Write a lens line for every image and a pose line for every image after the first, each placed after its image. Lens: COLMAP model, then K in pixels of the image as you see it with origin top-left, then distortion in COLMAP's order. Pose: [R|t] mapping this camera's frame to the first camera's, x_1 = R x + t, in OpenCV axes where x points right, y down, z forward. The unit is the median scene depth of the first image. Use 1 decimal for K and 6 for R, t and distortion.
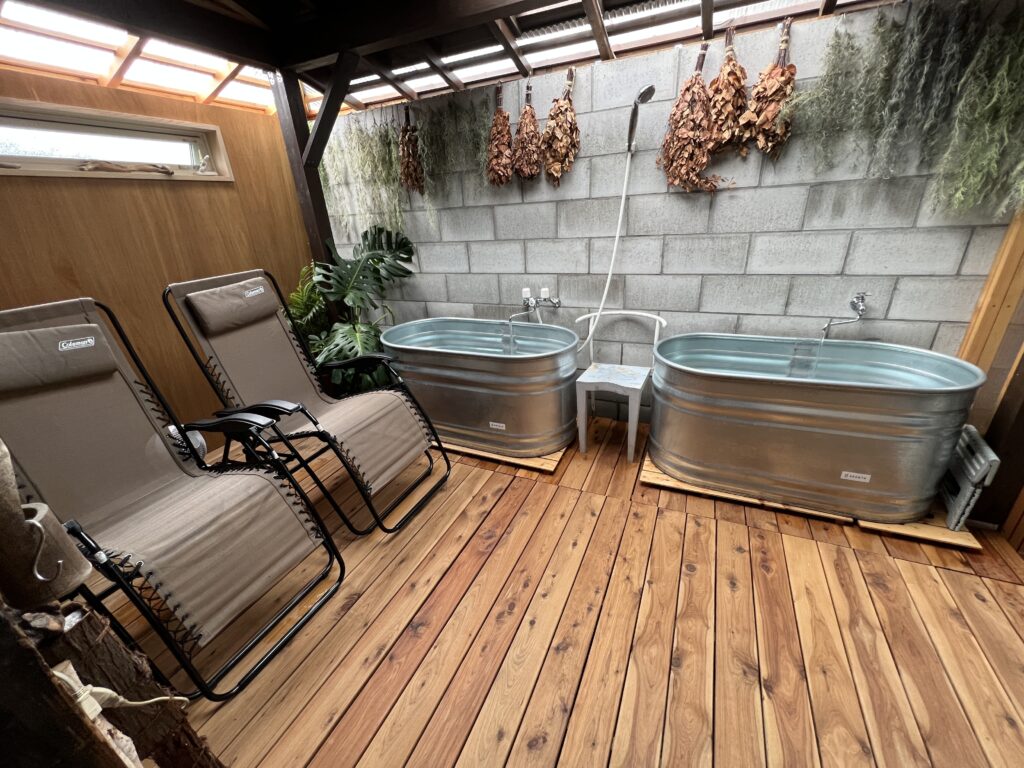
lens RADIAL K [[407.8, 0, 512.4], [0, 407.8, 384.4], [0, 0, 1]] dist [-0.001264, -0.000021]
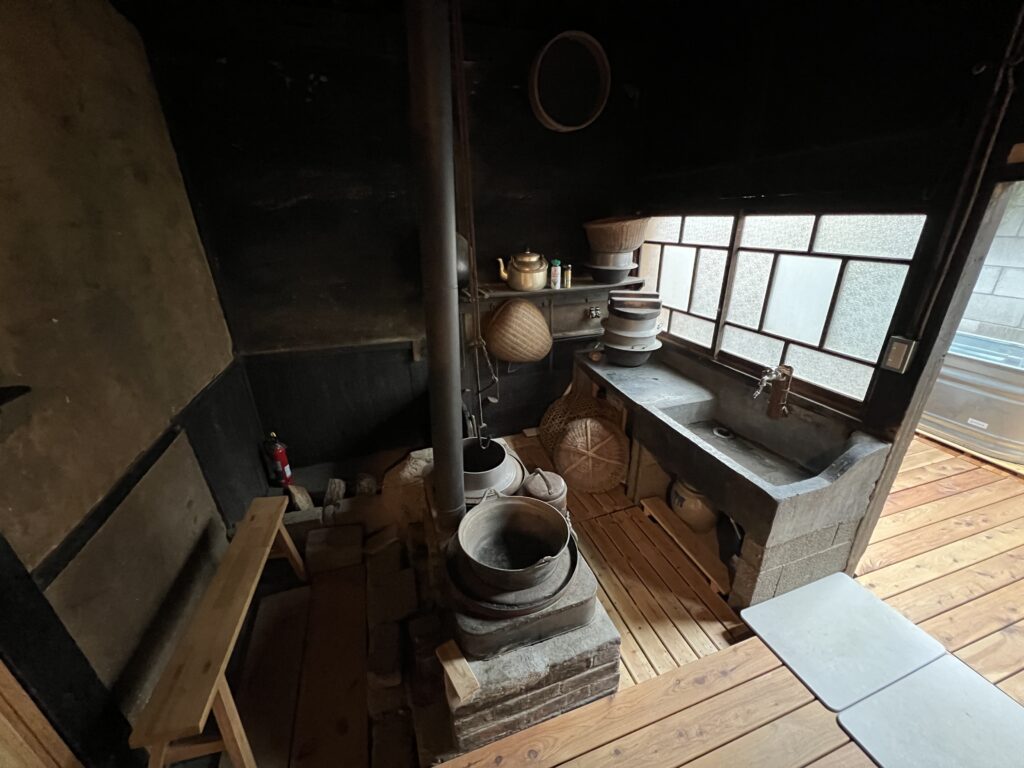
lens RADIAL K [[407.8, 0, 511.4], [0, 407.8, 381.7], [0, 0, 1]] dist [-0.001264, -0.000021]
pose [[0.668995, 0.319872, -0.670916, -0.194386], [-0.308072, 0.940803, 0.141356, 0.245143], [0.676415, 0.112124, 0.727936, -0.846030]]
